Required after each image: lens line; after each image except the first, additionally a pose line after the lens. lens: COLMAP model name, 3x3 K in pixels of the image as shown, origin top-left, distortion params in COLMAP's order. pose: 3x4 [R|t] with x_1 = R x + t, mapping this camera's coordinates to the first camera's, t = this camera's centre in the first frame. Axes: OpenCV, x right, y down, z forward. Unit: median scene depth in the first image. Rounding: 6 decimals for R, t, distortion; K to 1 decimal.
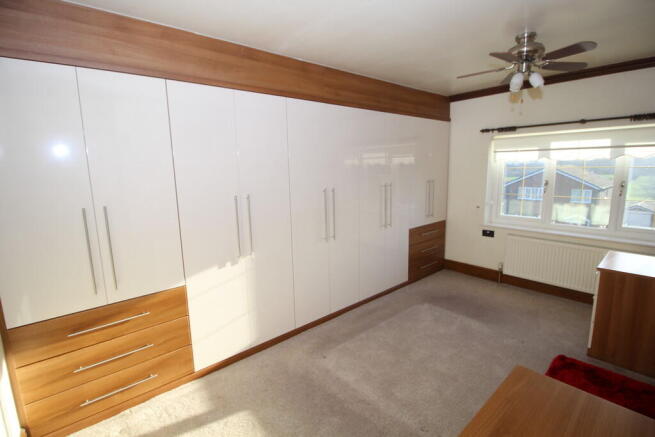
lens RADIAL K [[307.1, 0, 326.7], [0, 307.1, 219.3], [0, 0, 1]] dist [-0.010844, -0.002561]
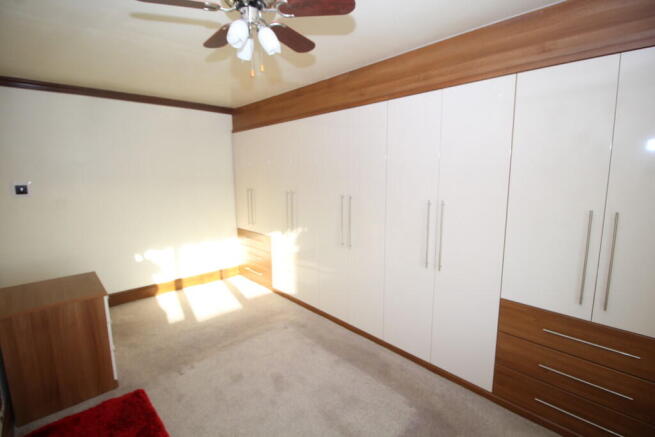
lens RADIAL K [[307.1, 0, 326.9], [0, 307.1, 215.6], [0, 0, 1]] dist [-0.010844, -0.002561]
pose [[0.034110, 0.171383, -0.984614, 0.828287], [-0.156555, 0.973941, 0.164102, -0.159028], [0.987080, 0.148549, 0.060052, 0.750022]]
